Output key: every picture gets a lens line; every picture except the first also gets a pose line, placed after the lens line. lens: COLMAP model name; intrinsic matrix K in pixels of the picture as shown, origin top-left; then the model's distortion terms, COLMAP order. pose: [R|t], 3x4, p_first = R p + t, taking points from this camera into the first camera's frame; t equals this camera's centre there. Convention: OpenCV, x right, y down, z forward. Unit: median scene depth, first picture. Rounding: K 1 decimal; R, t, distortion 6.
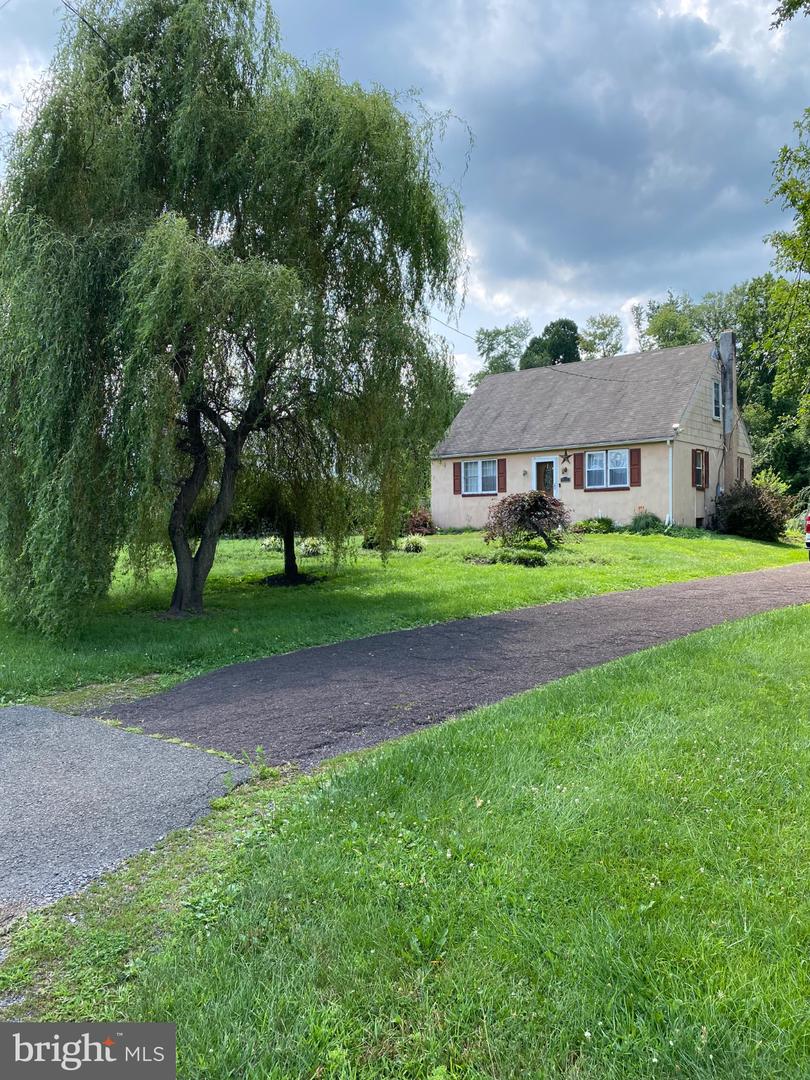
lens RADIAL K [[830.3, 0, 400.4], [0, 830.3, 535.9], [0, 0, 1]] dist [0.025368, -0.003545]
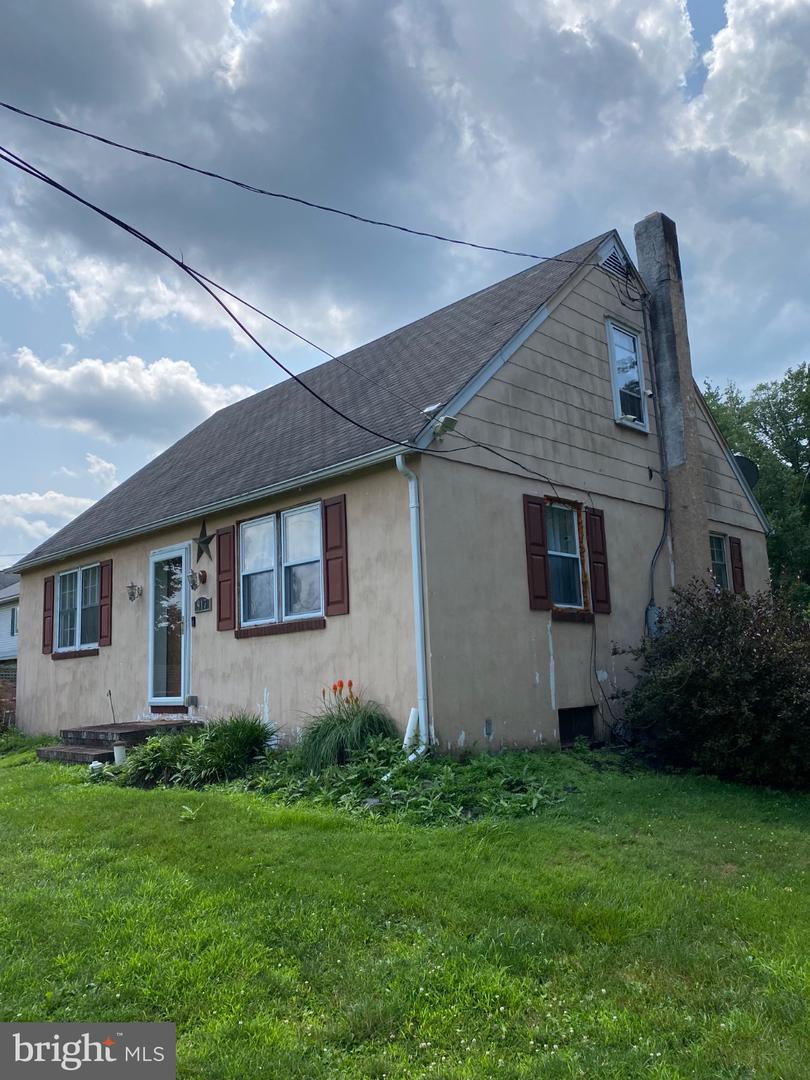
lens RADIAL K [[830.3, 0, 409.3], [0, 830.3, 539.4], [0, 0, 1]] dist [0.025368, -0.003545]
pose [[0.995085, -0.043471, -0.088973, 0.316722], [0.027249, 0.984010, -0.176017, -0.030150], [0.095202, 0.172728, 0.980358, 0.651019]]
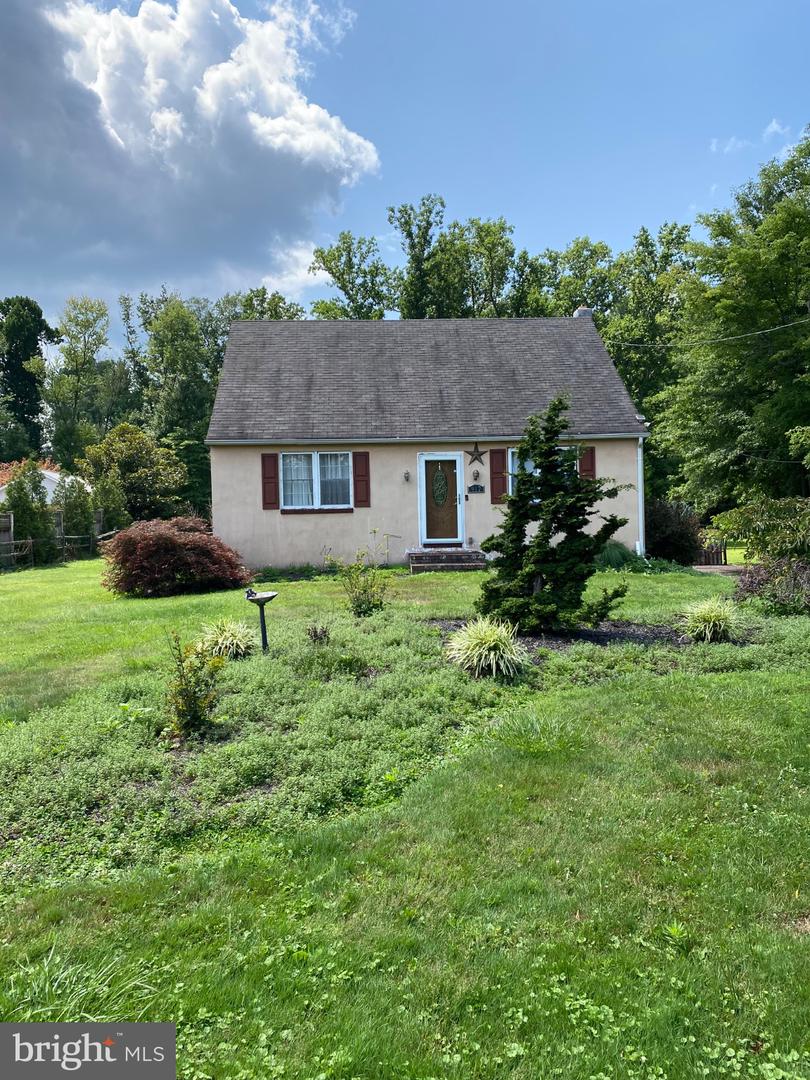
lens RADIAL K [[830.3, 0, 404.9], [0, 830.3, 542.1], [0, 0, 1]] dist [0.025368, -0.003545]
pose [[0.700284, -0.004882, 0.713848, -0.302612], [0.027359, 0.999425, -0.020004, -0.014526], [-0.713340, 0.033539, 0.700015, 0.581874]]
